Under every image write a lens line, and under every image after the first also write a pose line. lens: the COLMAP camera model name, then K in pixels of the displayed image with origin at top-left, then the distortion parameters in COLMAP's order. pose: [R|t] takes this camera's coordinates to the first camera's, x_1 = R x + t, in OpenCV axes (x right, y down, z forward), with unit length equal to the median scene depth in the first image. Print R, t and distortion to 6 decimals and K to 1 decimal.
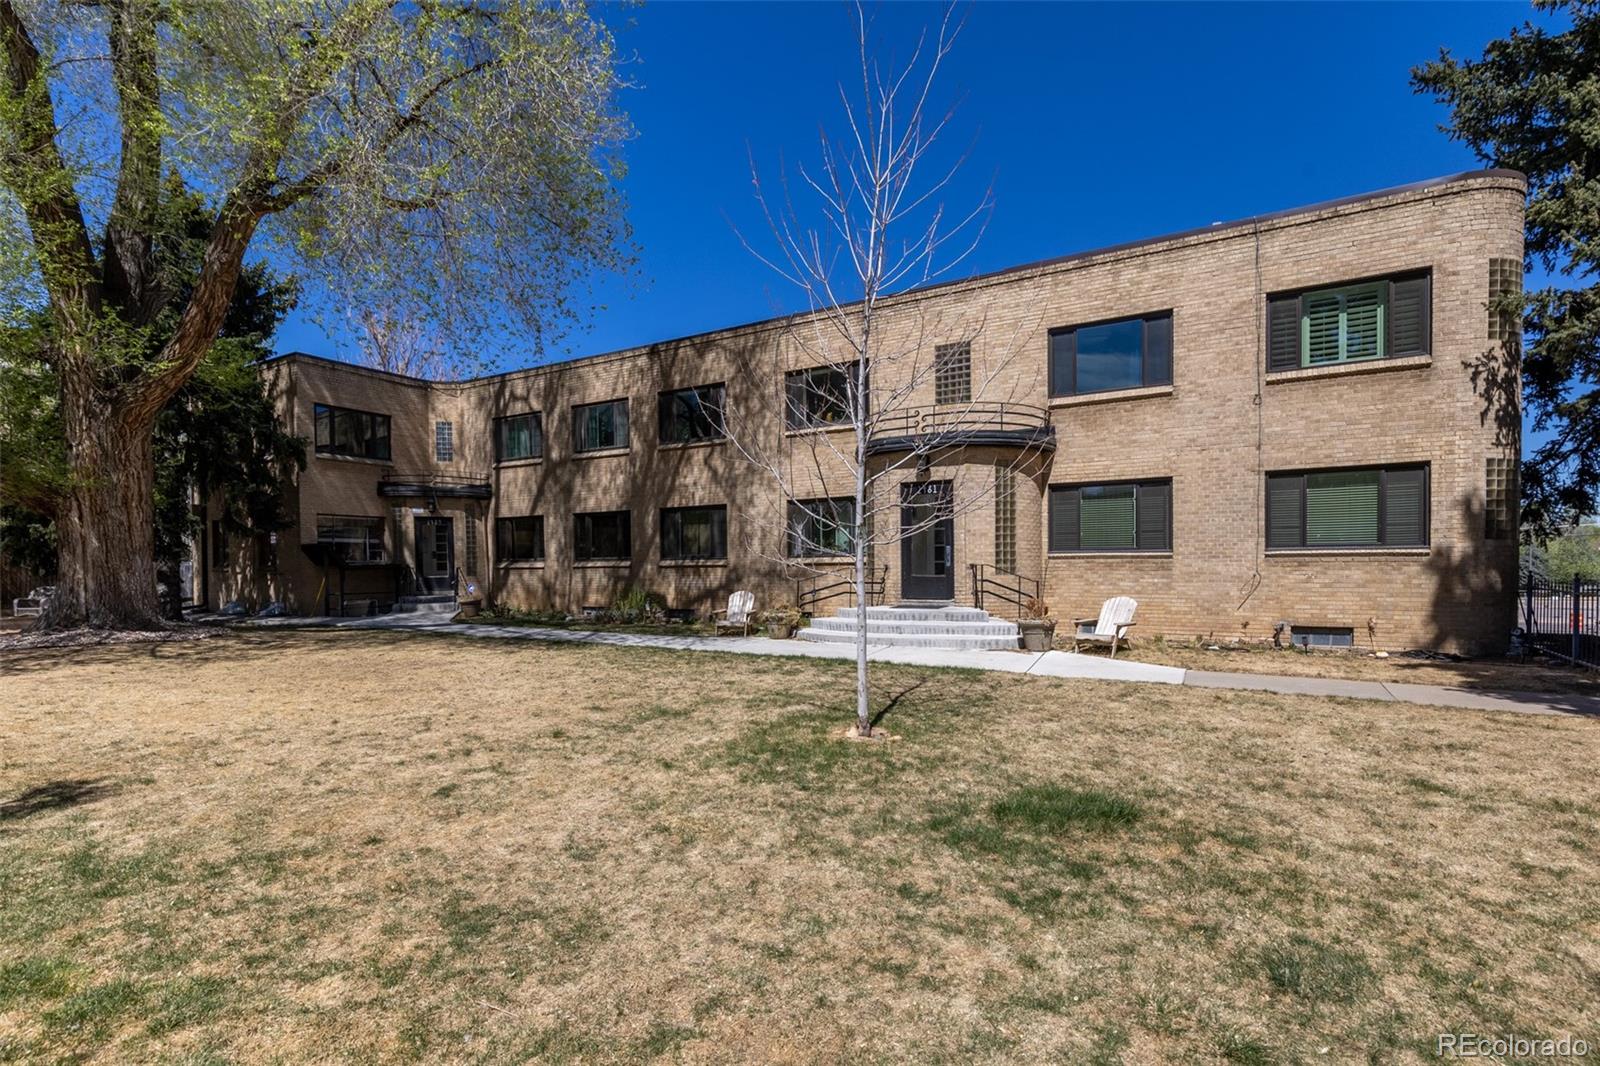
lens RADIAL K [[721.8, 0, 800.0], [0, 721.8, 533.0], [0, 0, 1]] dist [-0.000792, -0.004875]
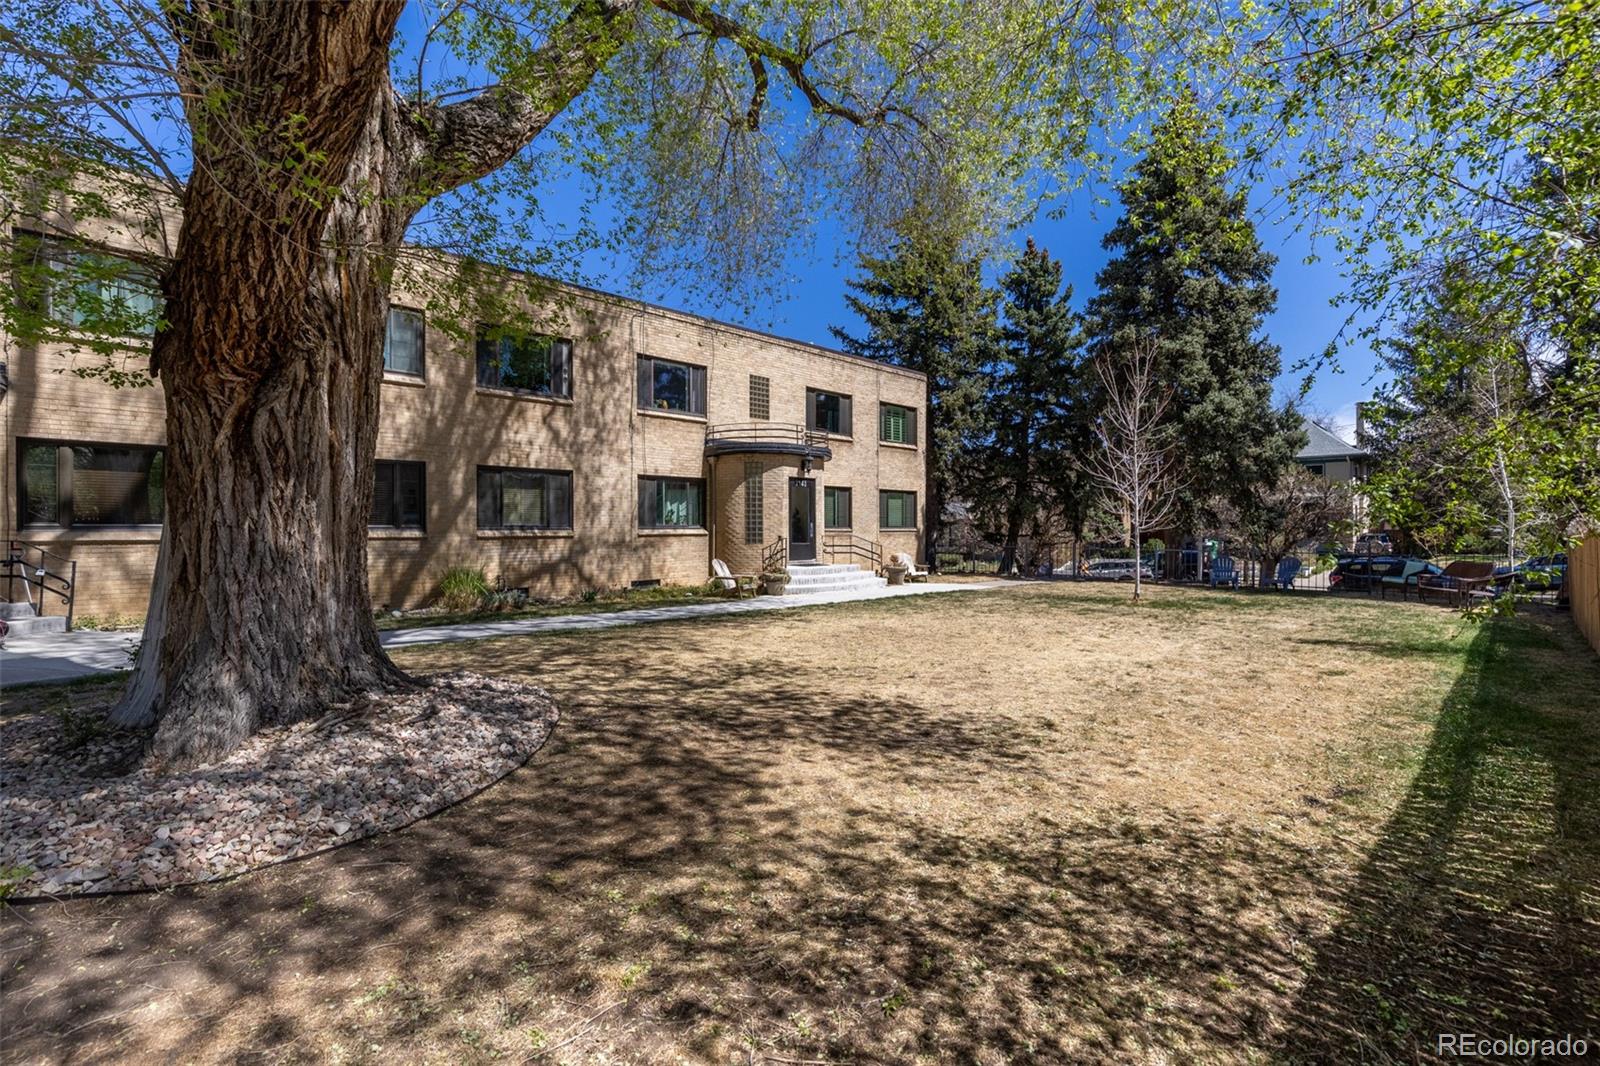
lens RADIAL K [[721.8, 0, 800.0], [0, 721.8, 533.0], [0, 0, 1]] dist [-0.000792, -0.004875]
pose [[0.255675, 0.007599, 0.966733, -0.882951], [-0.036849, 0.999319, 0.001890, 0.026514], [-0.966060, -0.036107, 0.255781, 0.445802]]
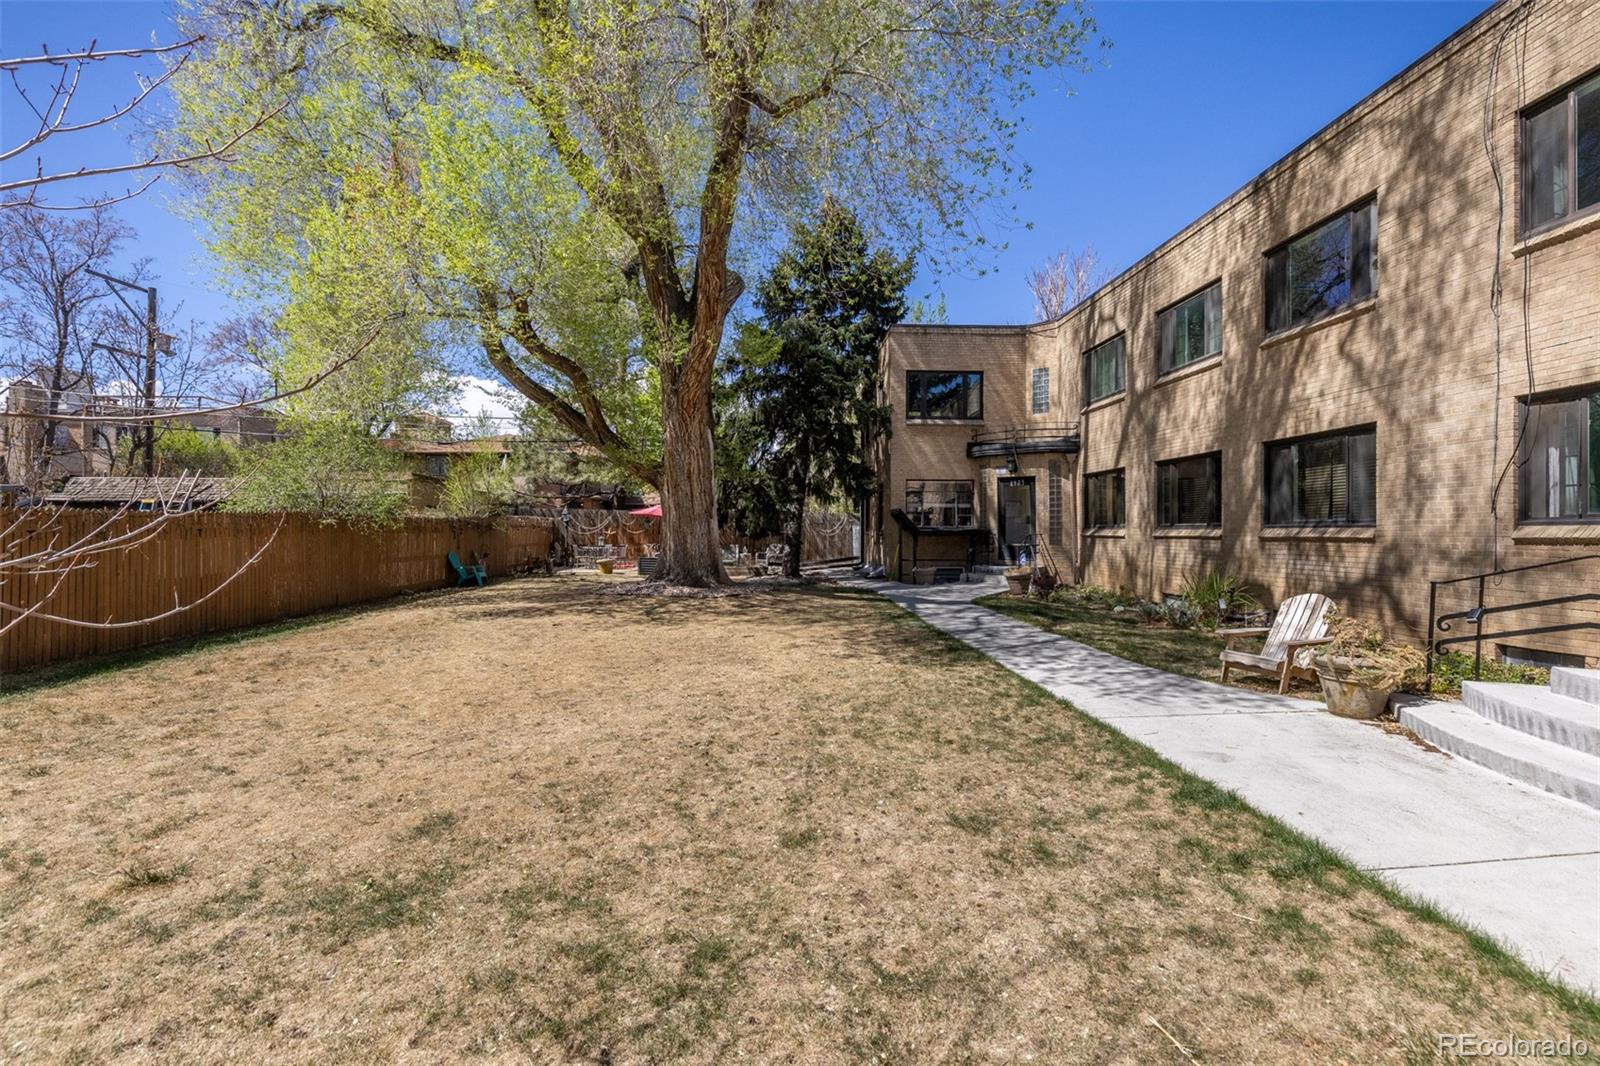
lens RADIAL K [[721.8, 0, 800.0], [0, 721.8, 533.0], [0, 0, 1]] dist [-0.000792, -0.004875]
pose [[0.552670, 0.015061, -0.833264, 0.096580], [0.023308, 0.999166, 0.033519, 0.012221], [0.833074, -0.037947, 0.551858, 0.340074]]
